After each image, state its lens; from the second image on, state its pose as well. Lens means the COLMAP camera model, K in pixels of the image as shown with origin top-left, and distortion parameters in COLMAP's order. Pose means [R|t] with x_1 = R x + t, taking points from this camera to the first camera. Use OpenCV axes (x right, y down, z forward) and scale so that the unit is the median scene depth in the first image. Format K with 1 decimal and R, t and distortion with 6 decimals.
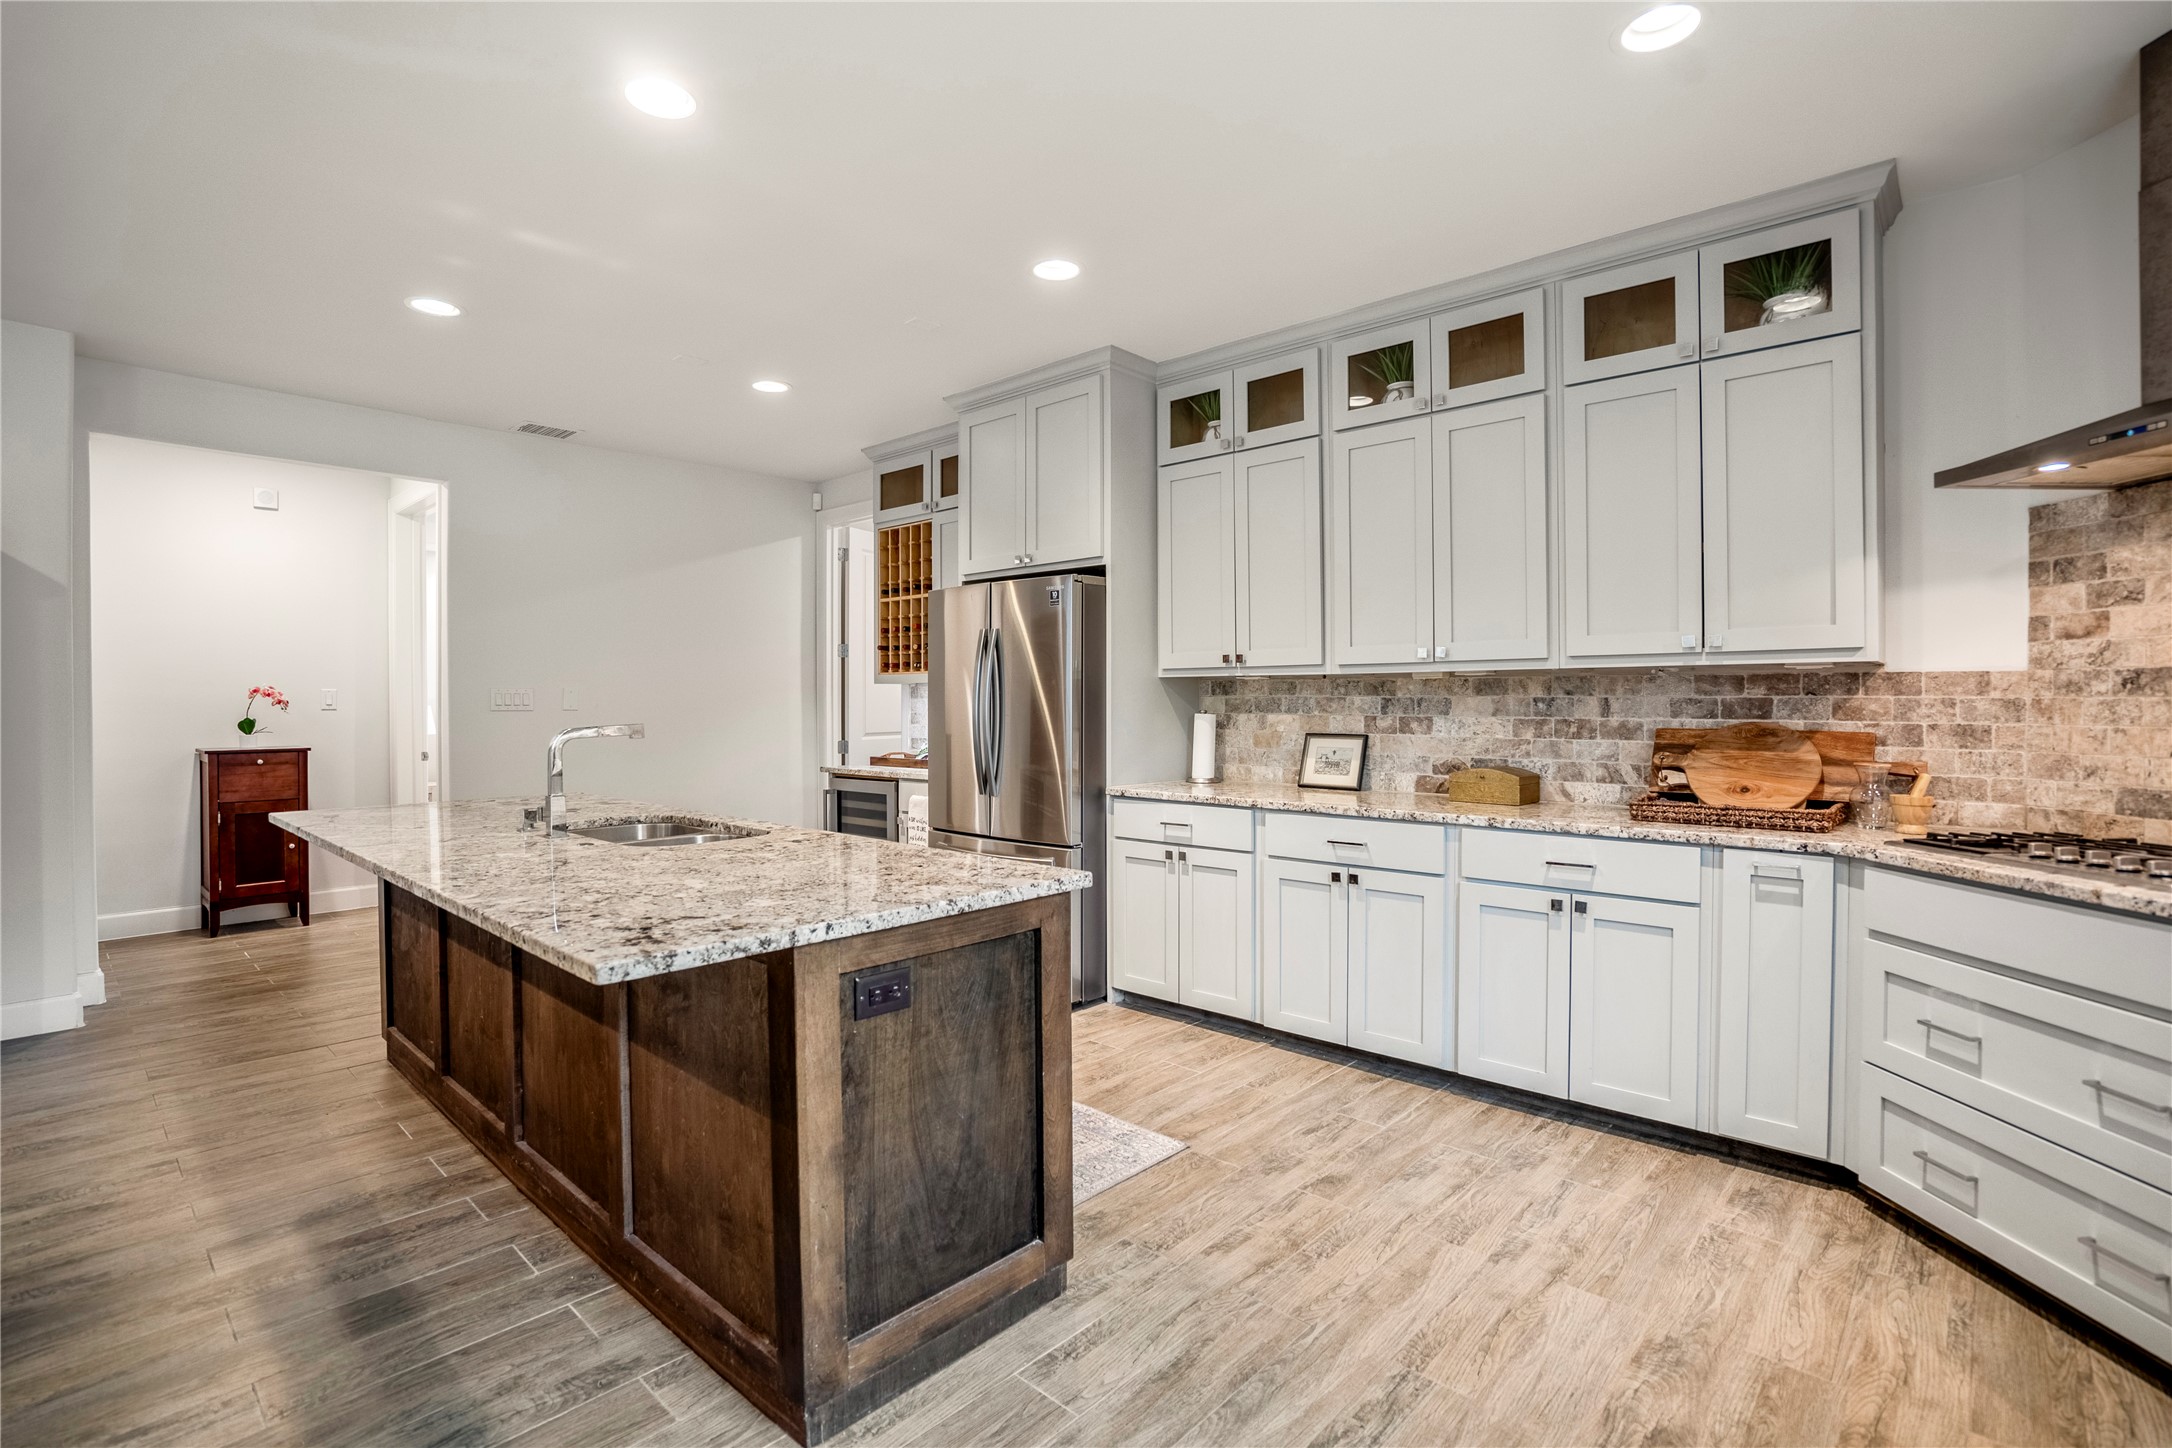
lens RADIAL K [[1025.5, 0, 1074.0], [0, 1025.5, 701.0], [0, 0, 1]] dist [-0.046035, 0.014871]
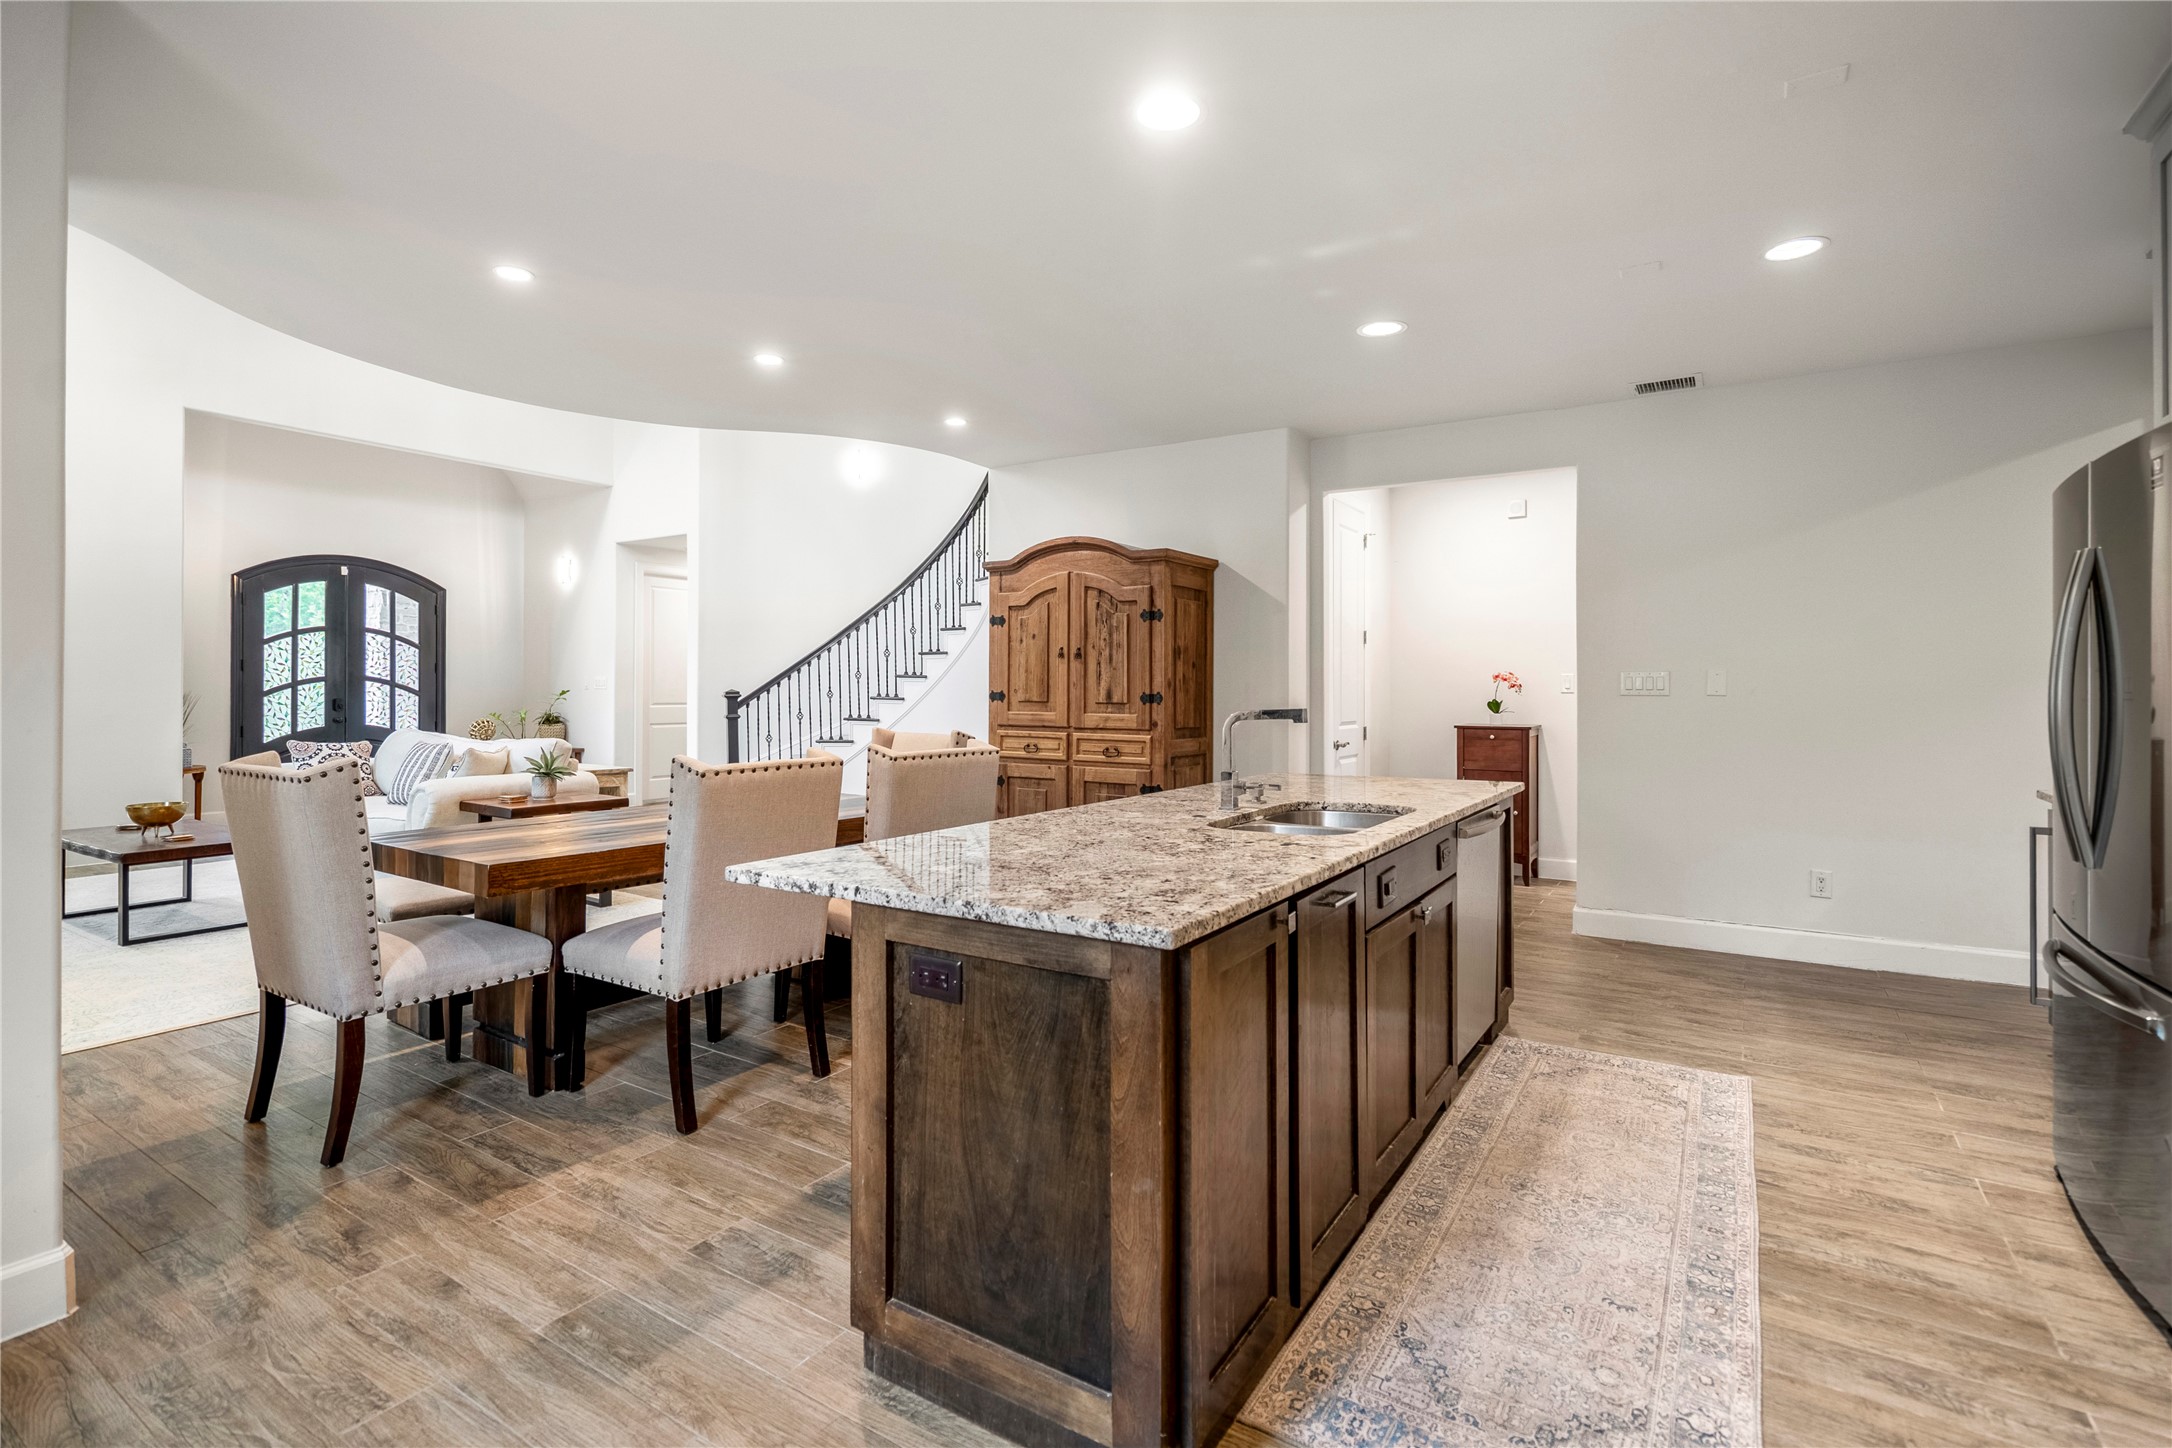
lens RADIAL K [[1025.5, 0, 1028.5], [0, 1025.5, 619.5], [0, 0, 1]] dist [-0.046035, 0.014871]
pose [[0.149265, -0.063552, -0.986753, 0.441700], [0.001599, 0.997947, -0.064031, -0.000708], [0.988796, 0.007980, 0.149060, 0.493202]]
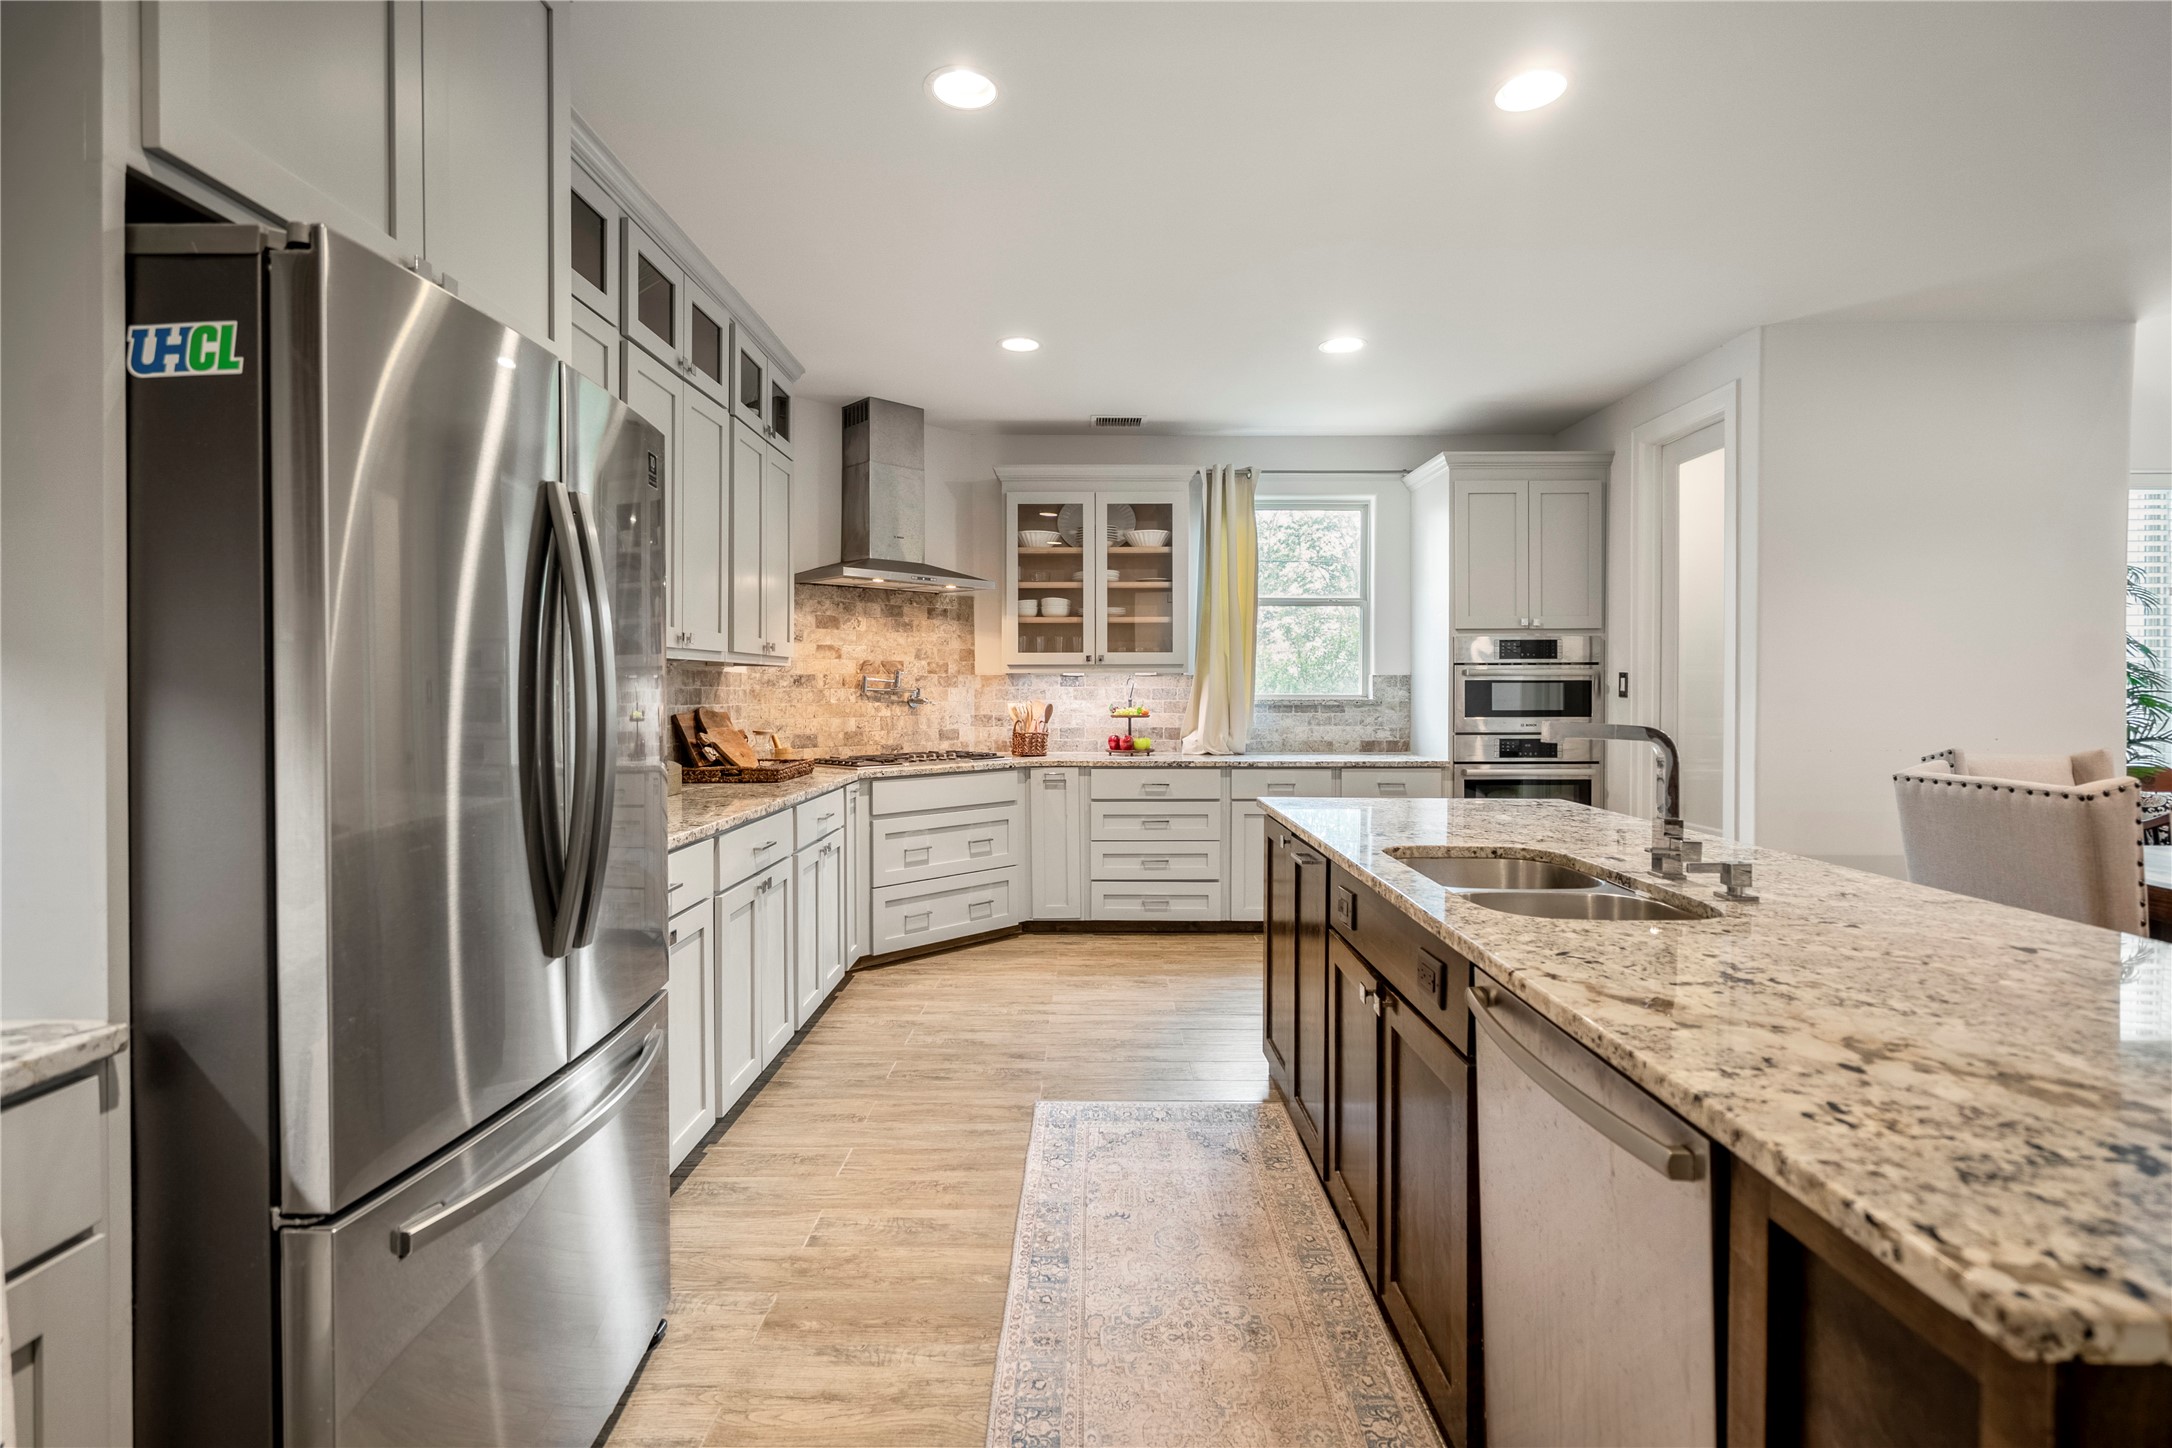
lens RADIAL K [[1025.5, 0, 1086.5], [0, 1025.5, 687.2], [0, 0, 1]] dist [-0.046035, 0.014871]
pose [[-0.683932, 0.004846, 0.729530, -0.586906], [0.000506, 0.999981, -0.006168, 0.004145], [-0.729546, -0.003849, -0.683921, 1.403651]]
